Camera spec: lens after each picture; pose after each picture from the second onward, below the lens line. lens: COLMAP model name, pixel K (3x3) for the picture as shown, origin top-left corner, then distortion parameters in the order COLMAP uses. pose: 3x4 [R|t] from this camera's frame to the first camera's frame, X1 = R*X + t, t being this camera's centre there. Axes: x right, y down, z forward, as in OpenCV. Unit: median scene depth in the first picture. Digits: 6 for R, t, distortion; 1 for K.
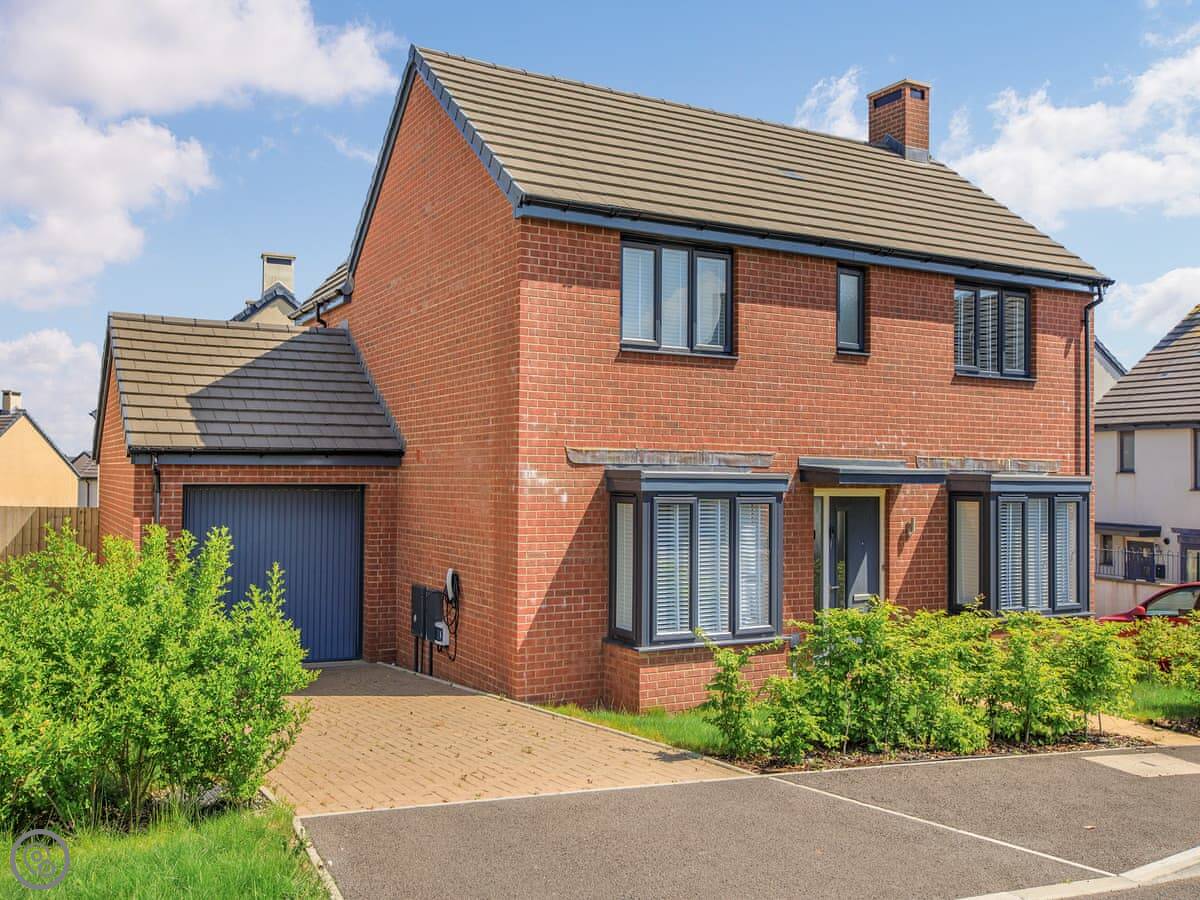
lens RADIAL K [[1079.6, 0, 600.0], [0, 1079.6, 450.0], [0, 0, 1]] dist [0.000802, -0.000030]
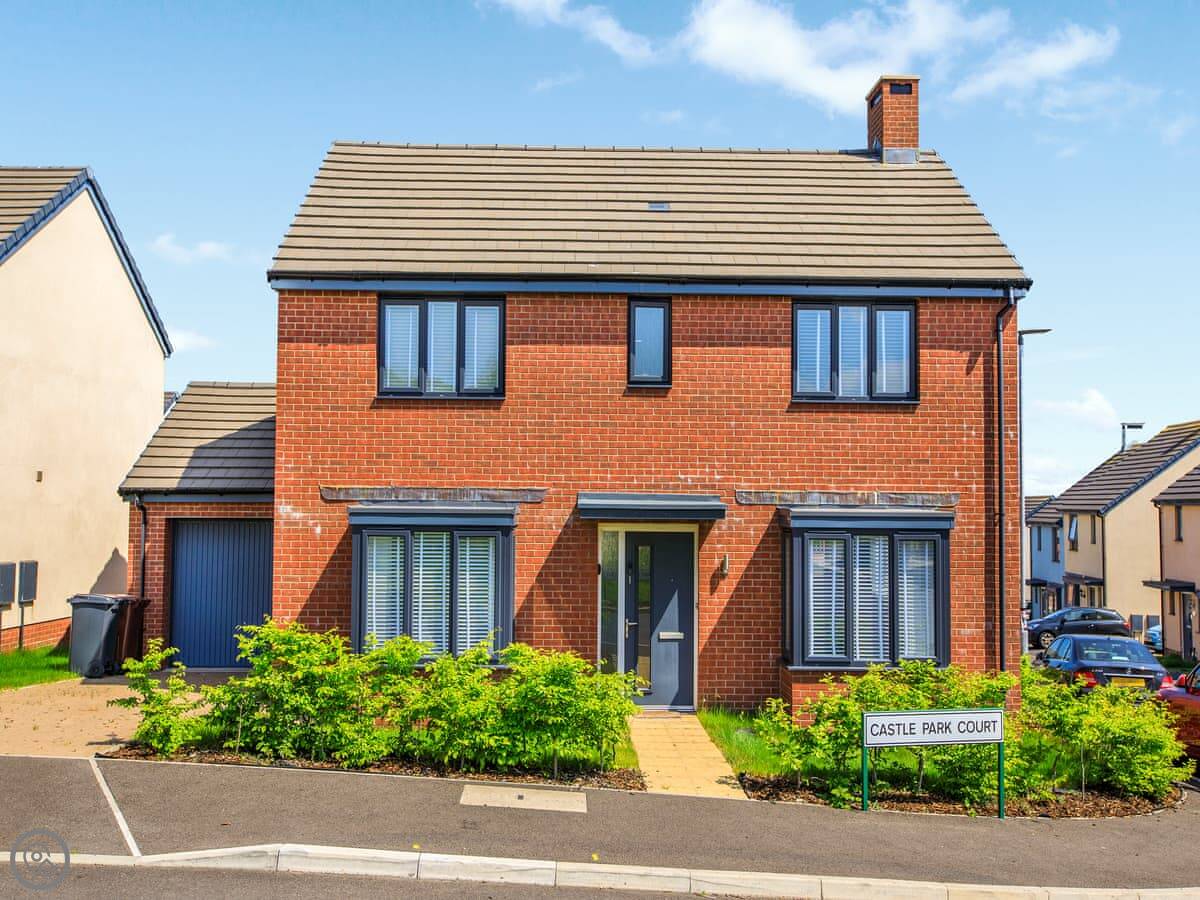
lens RADIAL K [[1126.0, 0, 600.0], [0, 1126.0, 450.0], [0, 0, 1]] dist [-0.003101, 0.009174]
pose [[0.883976, -0.025904, -0.466814, 0.699359], [0.011179, 0.999350, -0.034286, 0.003551], [0.467398, 0.025089, 0.883691, 0.074760]]
